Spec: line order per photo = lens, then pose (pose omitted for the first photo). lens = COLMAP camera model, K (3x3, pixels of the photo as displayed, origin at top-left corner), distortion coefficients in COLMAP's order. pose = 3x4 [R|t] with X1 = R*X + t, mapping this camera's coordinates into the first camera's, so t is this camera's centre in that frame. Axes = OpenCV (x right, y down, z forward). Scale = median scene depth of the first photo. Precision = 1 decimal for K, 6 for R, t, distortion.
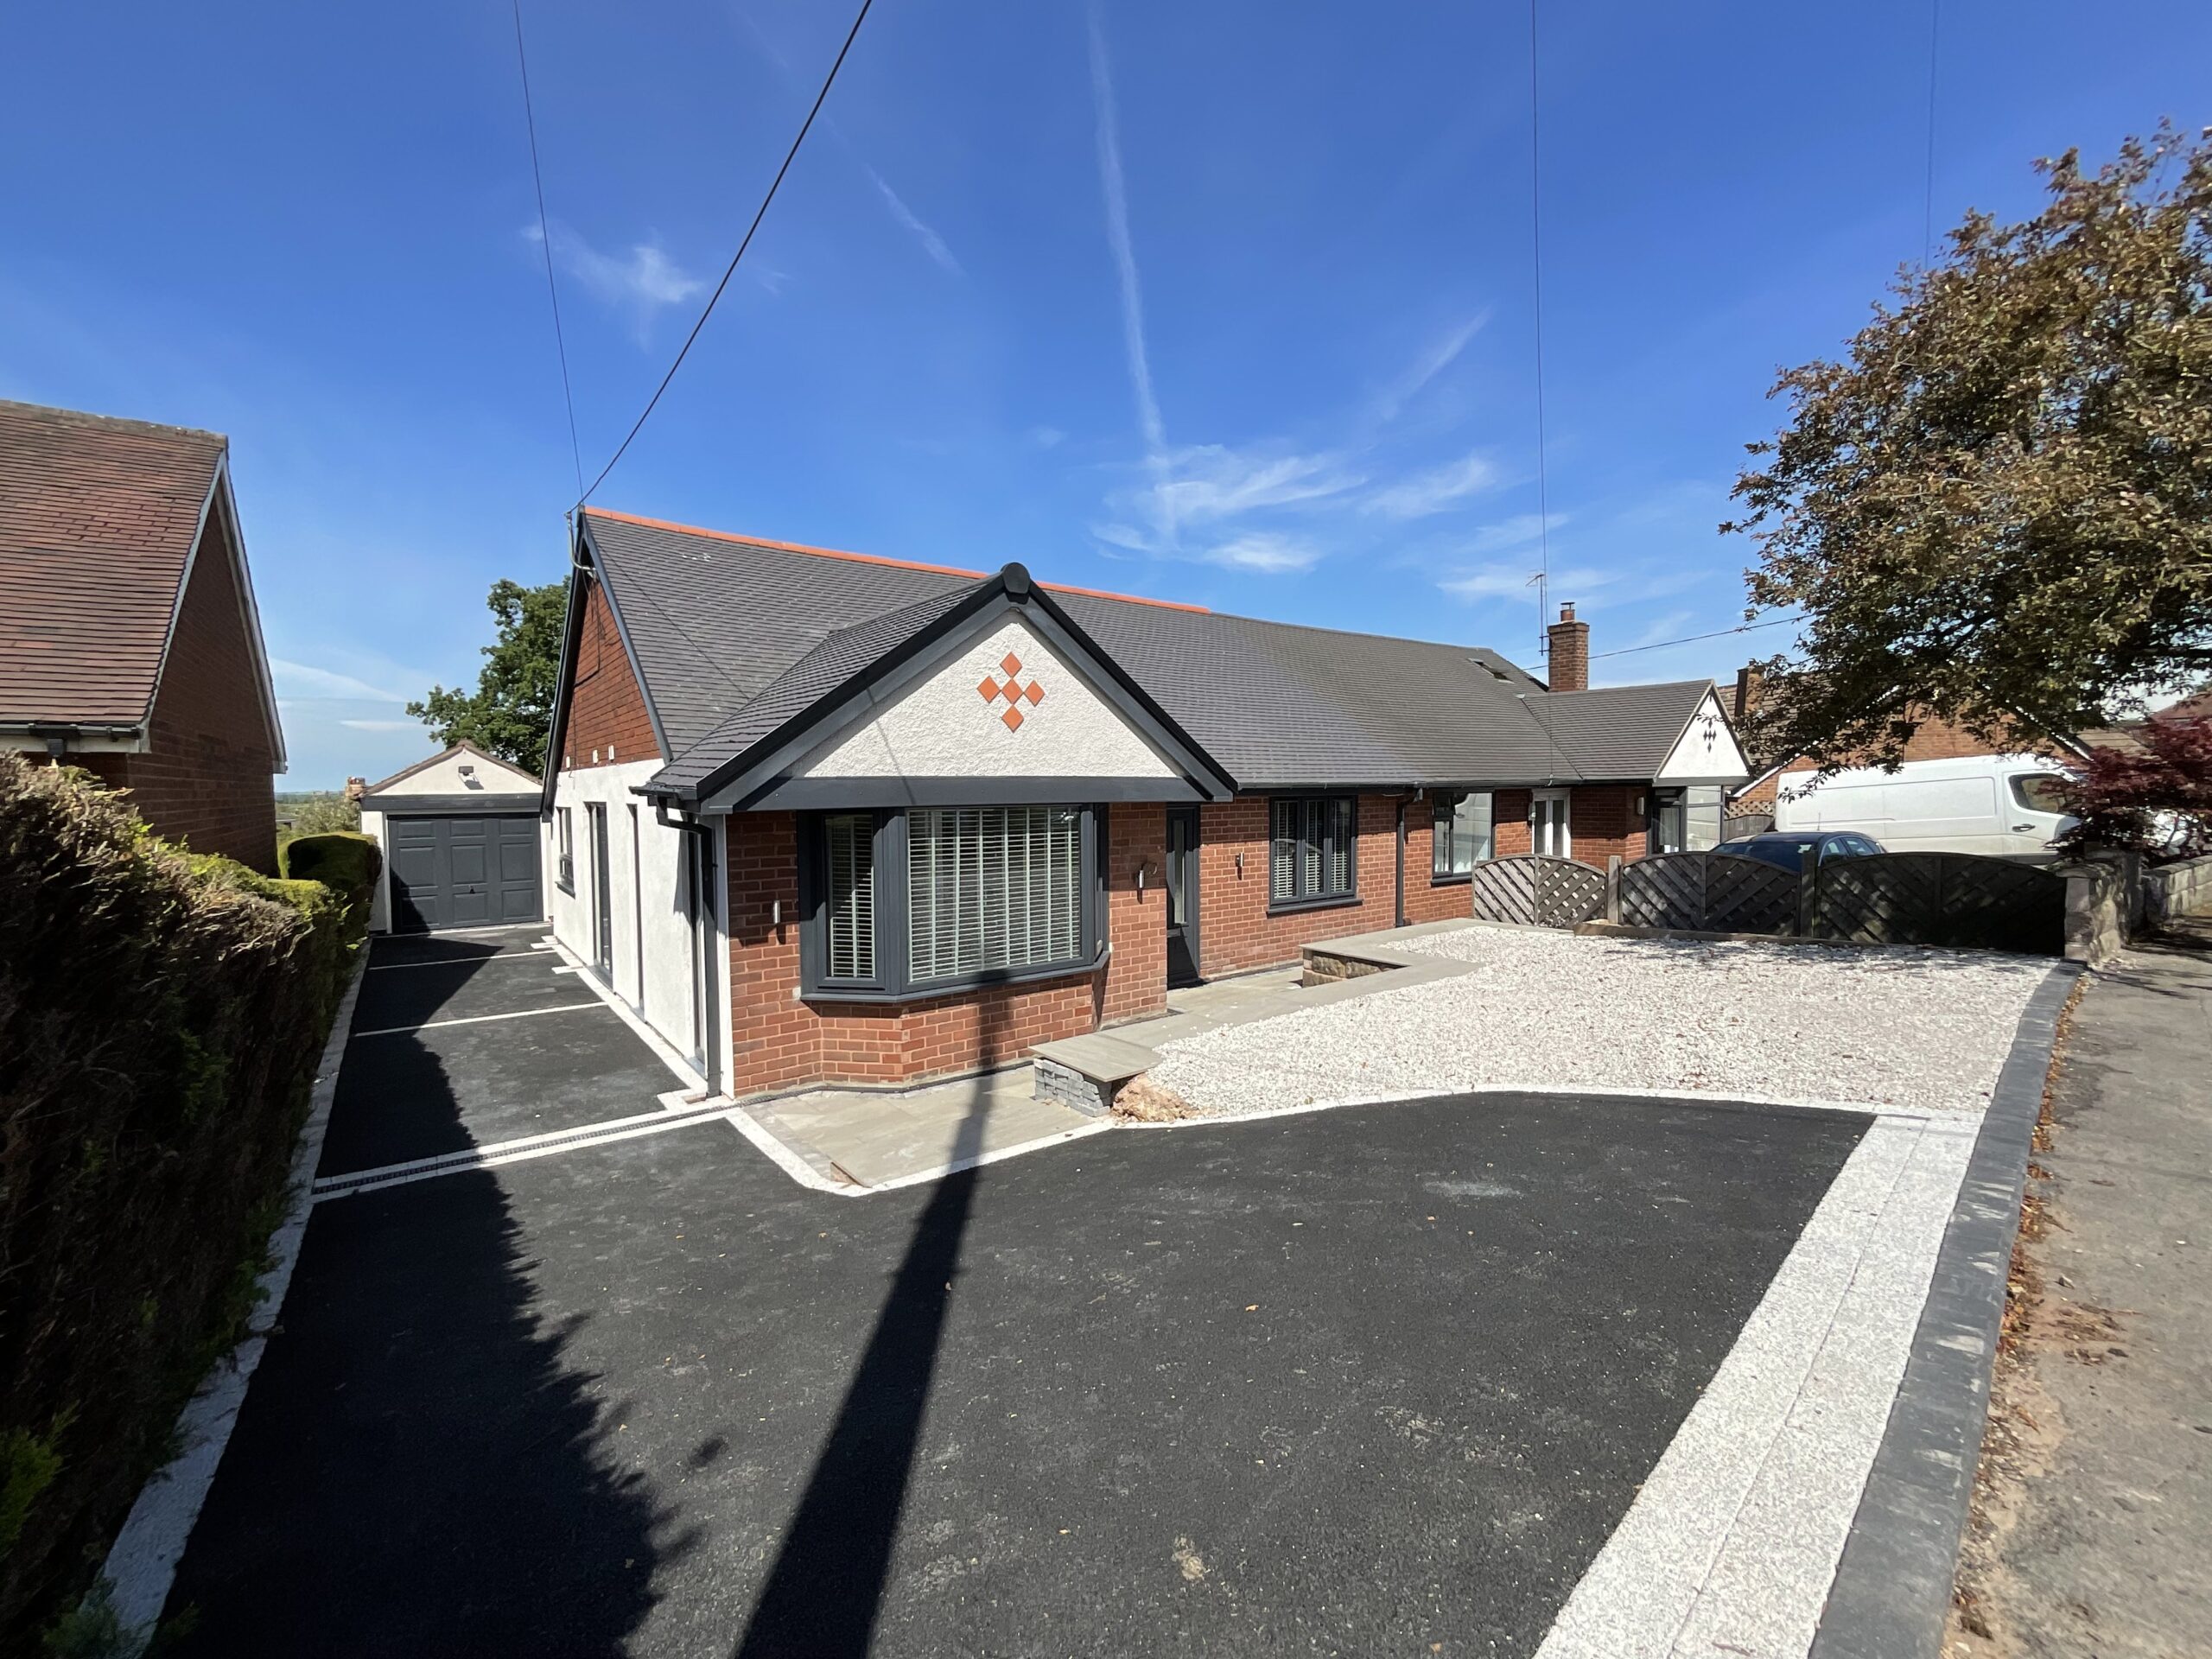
lens RADIAL K [[903.7, 0, 1092.8], [0, 903.7, 827.8], [0, 0, 1]] dist [0.001156, -0.001328]
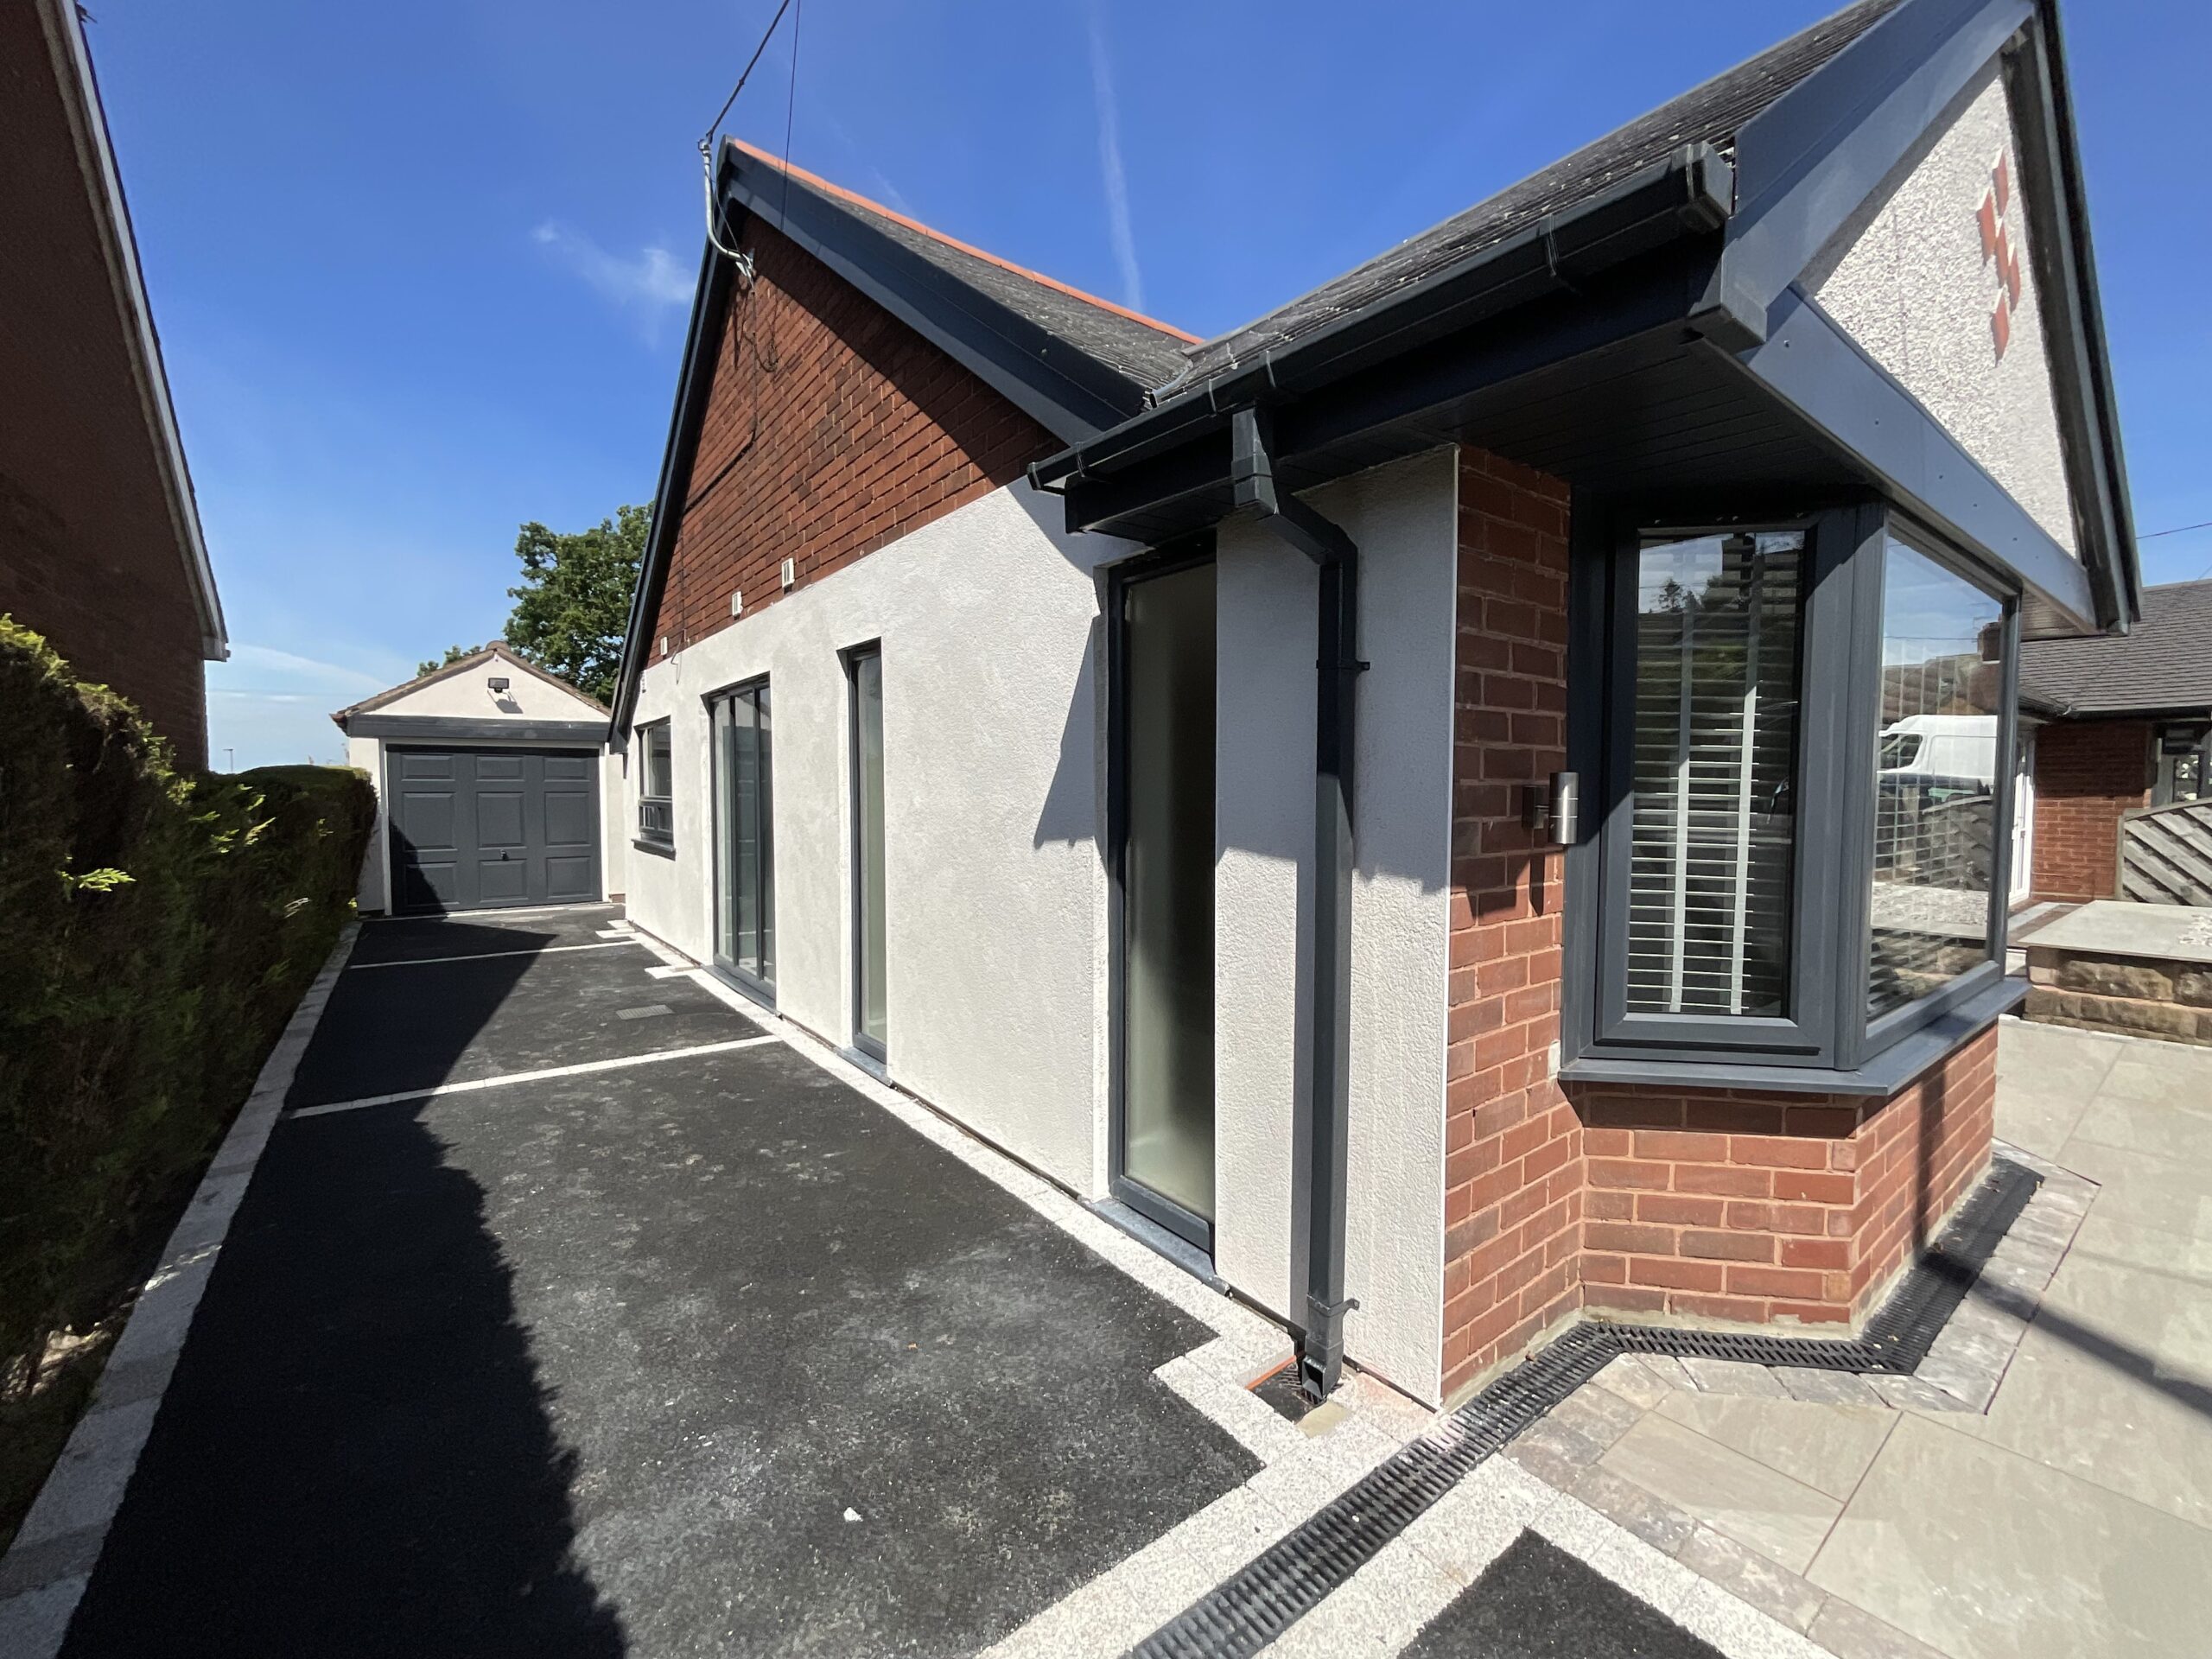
lens RADIAL K [[903.7, 0, 1097.0], [0, 903.7, 828.7], [0, 0, 1]] dist [0.001156, -0.001328]
pose [[0.999959, 0.007579, -0.004880, -0.335174], [-0.007575, 0.999971, 0.000759, 0.066083], [0.004885, -0.000722, 0.999988, 0.448419]]
